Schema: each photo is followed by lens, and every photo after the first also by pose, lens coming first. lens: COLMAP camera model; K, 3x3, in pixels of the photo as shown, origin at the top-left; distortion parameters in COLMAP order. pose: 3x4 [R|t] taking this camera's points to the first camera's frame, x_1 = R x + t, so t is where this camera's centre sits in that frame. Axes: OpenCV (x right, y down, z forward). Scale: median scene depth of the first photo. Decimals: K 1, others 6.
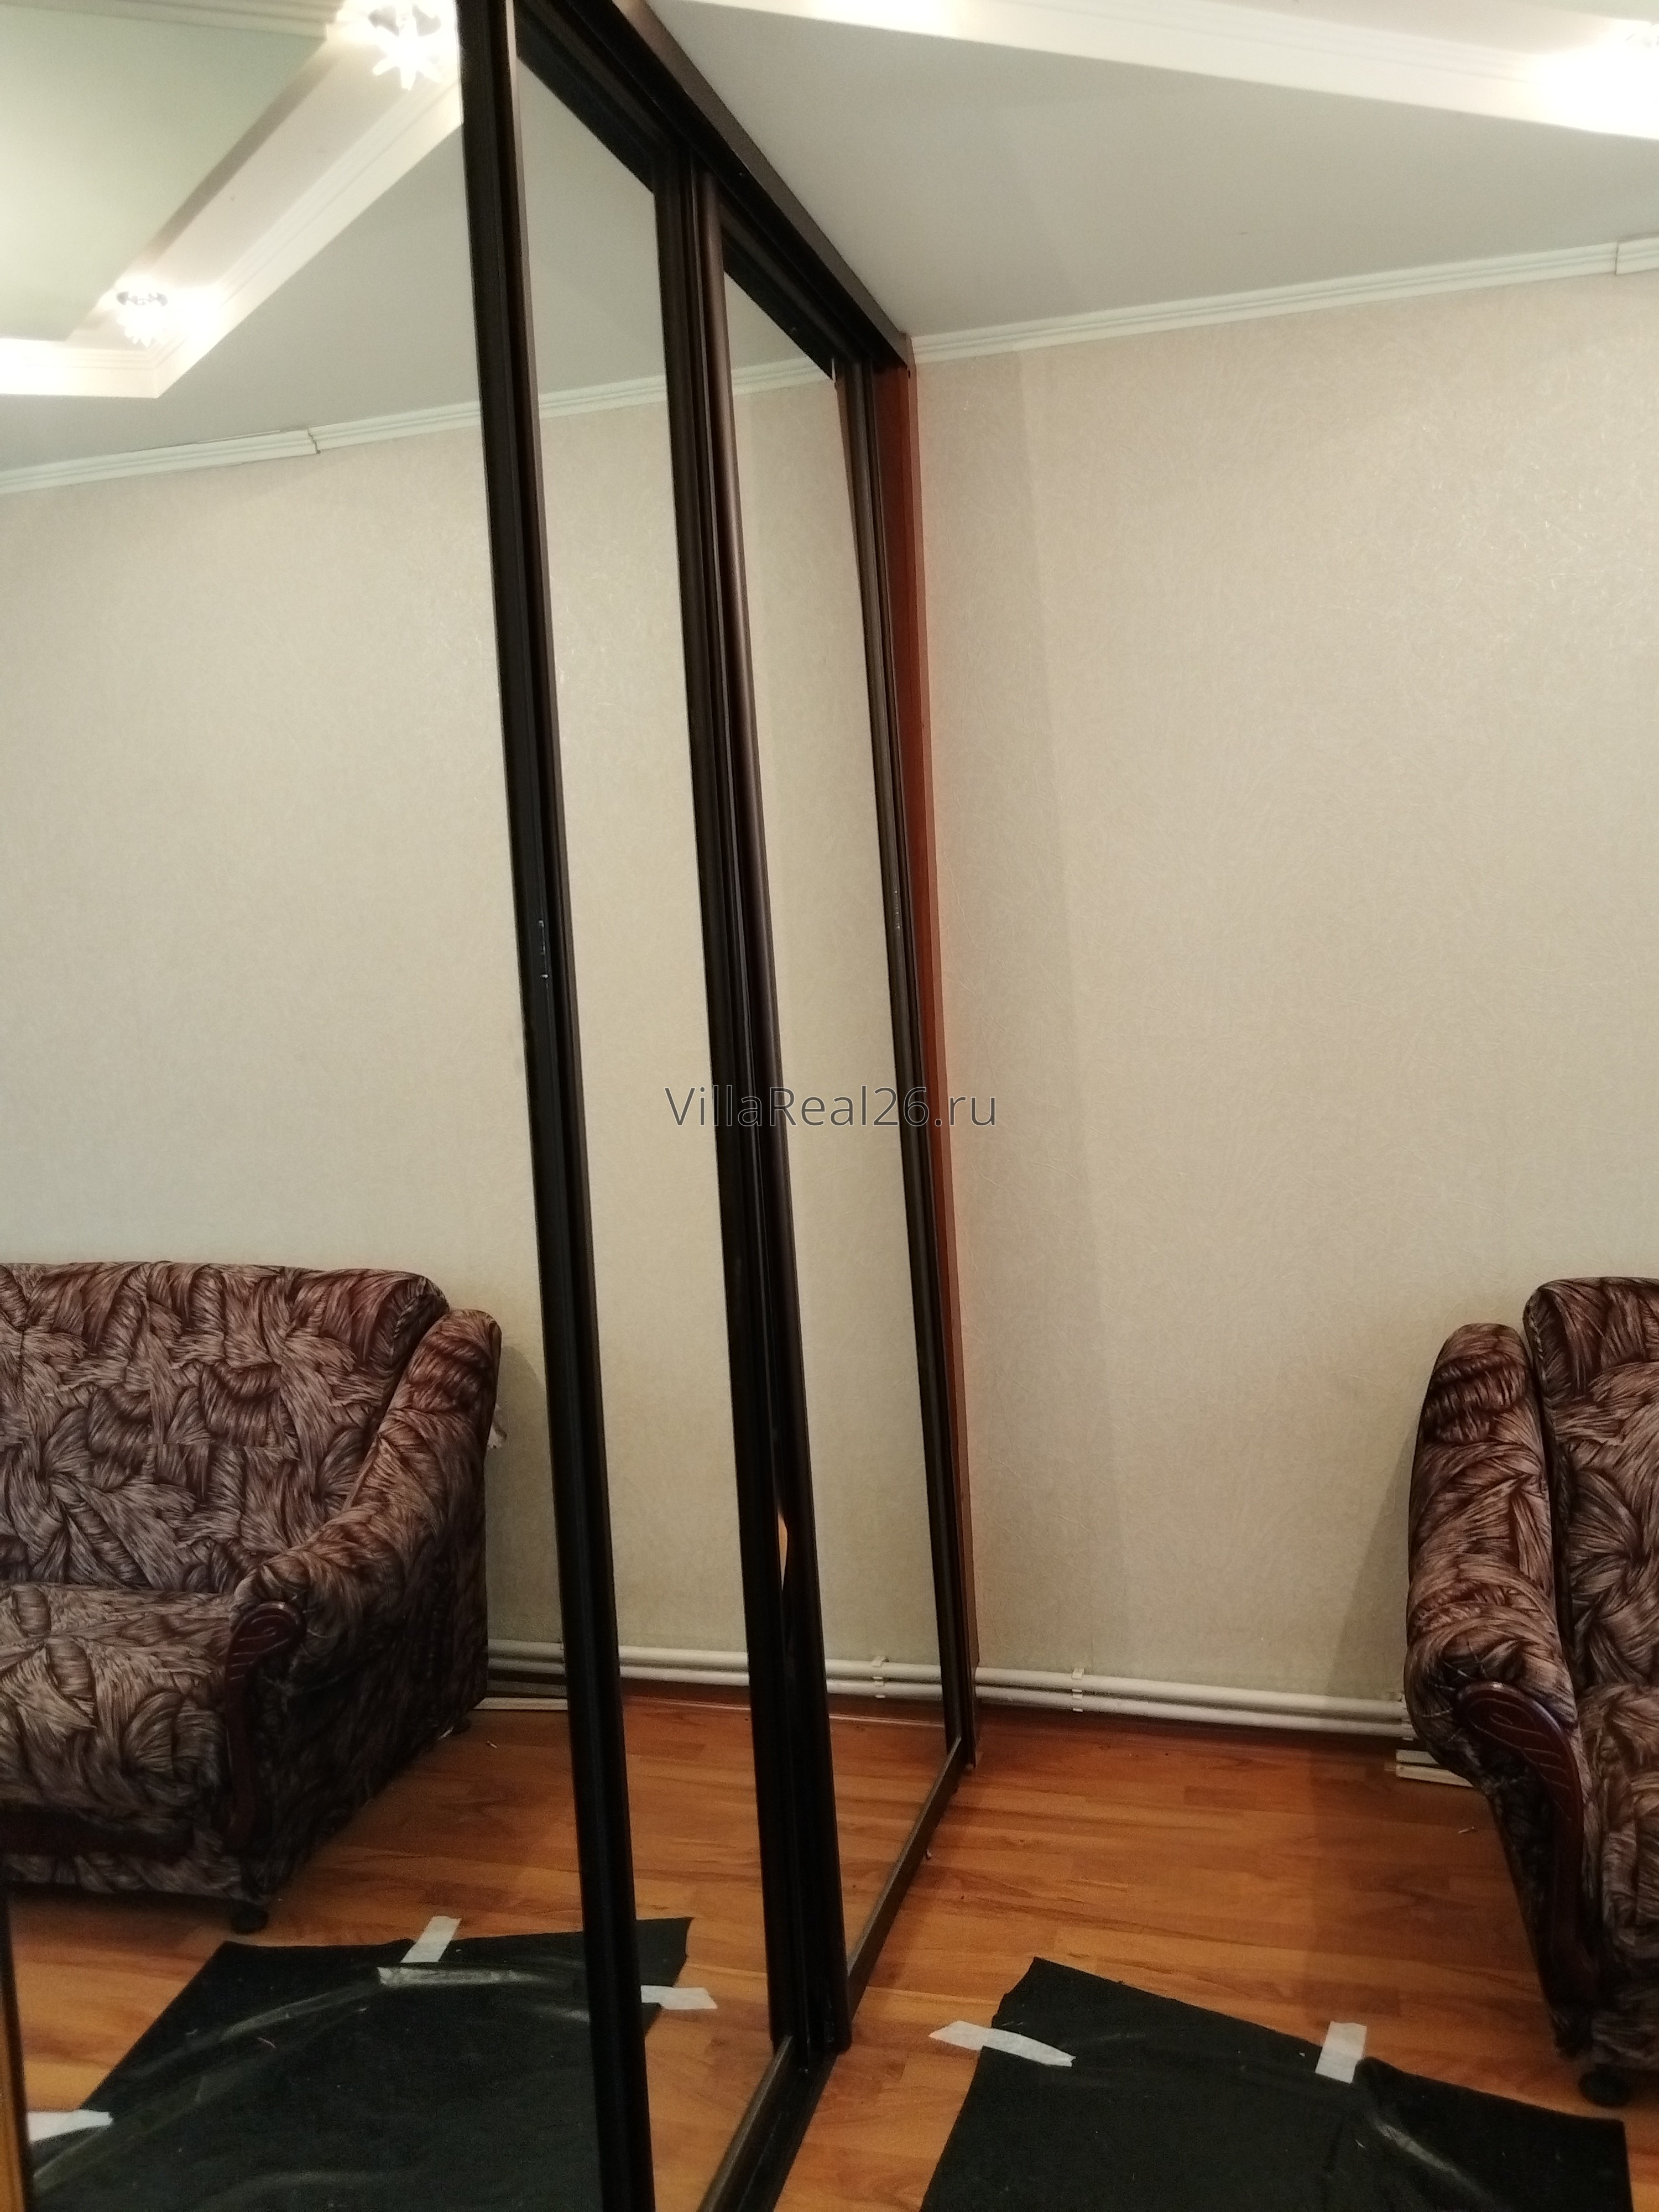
lens RADIAL K [[1718.0, 0, 855.7], [0, 1718.0, 1105.5], [0, 0, 1]] dist [-0.005459, -0.003715]
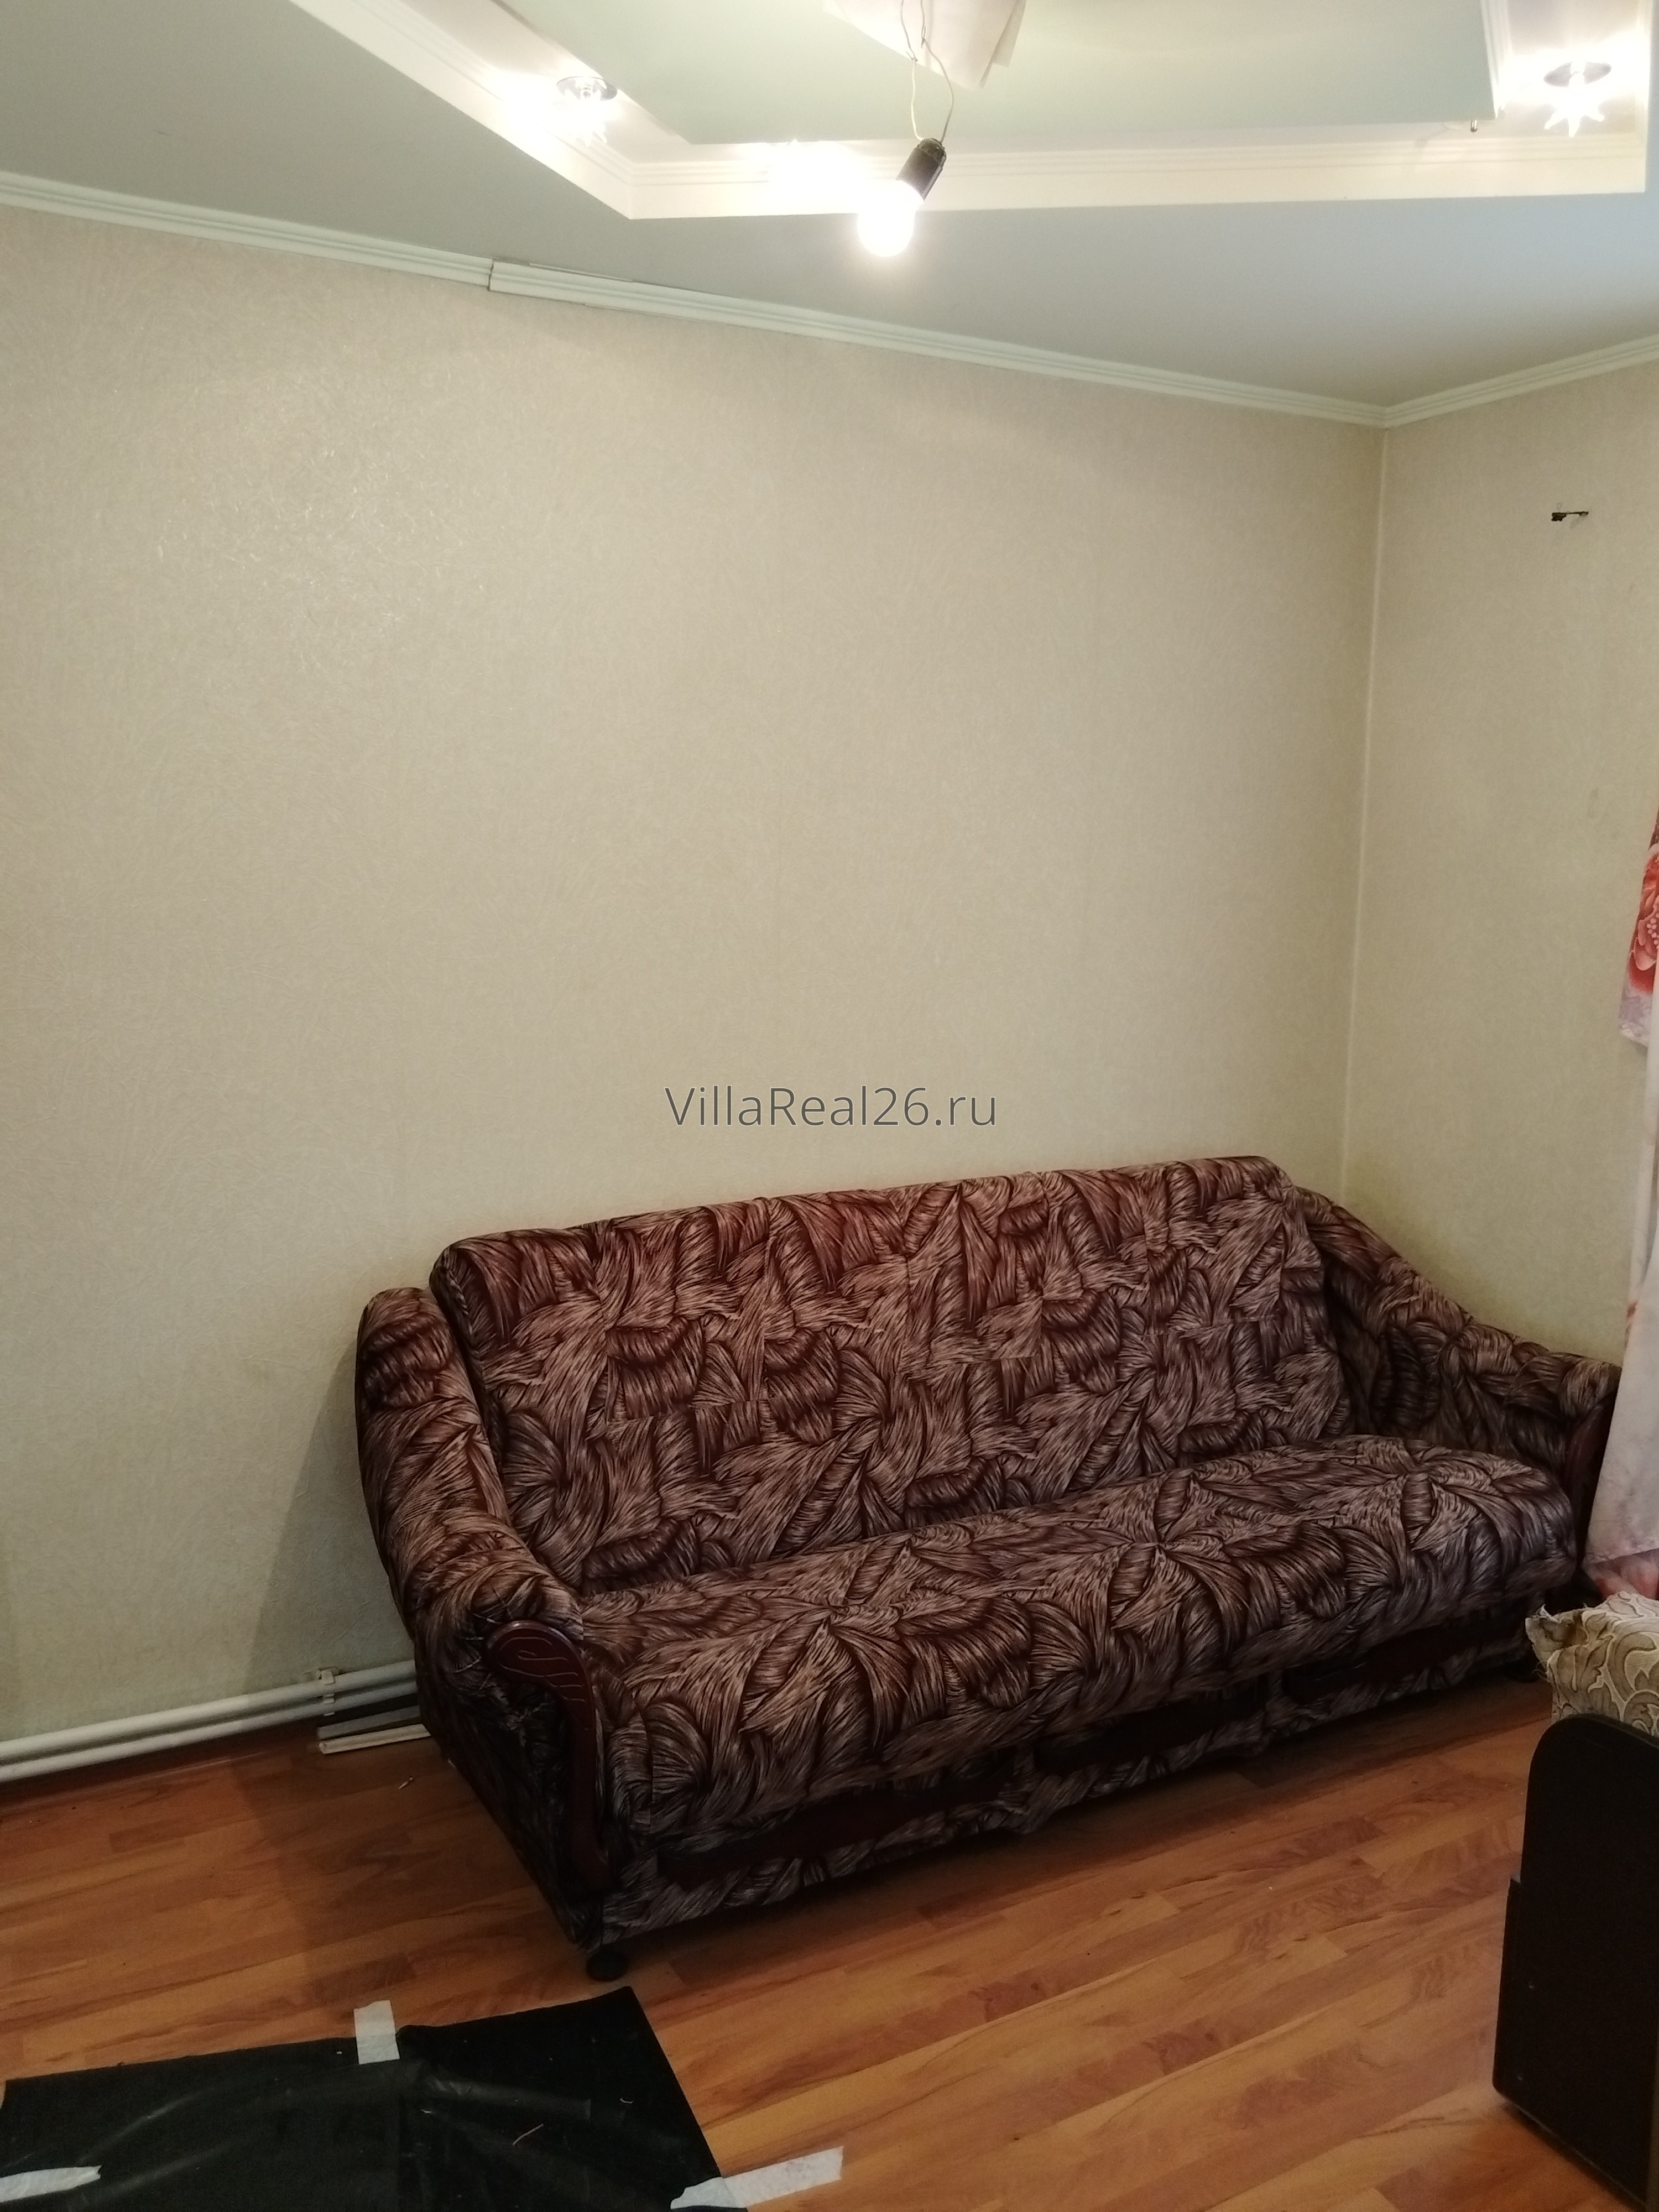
lens RADIAL K [[1721.0, 0, 829.5], [0, 1721.0, 1106.0], [0, 0, 1]] dist [-0.010180, 0.003375]
pose [[0.722596, -0.044352, 0.689846, -0.162825], [0.036495, 0.998996, 0.026001, 0.001250], [-0.690306, 0.006387, 0.723489, 0.087386]]
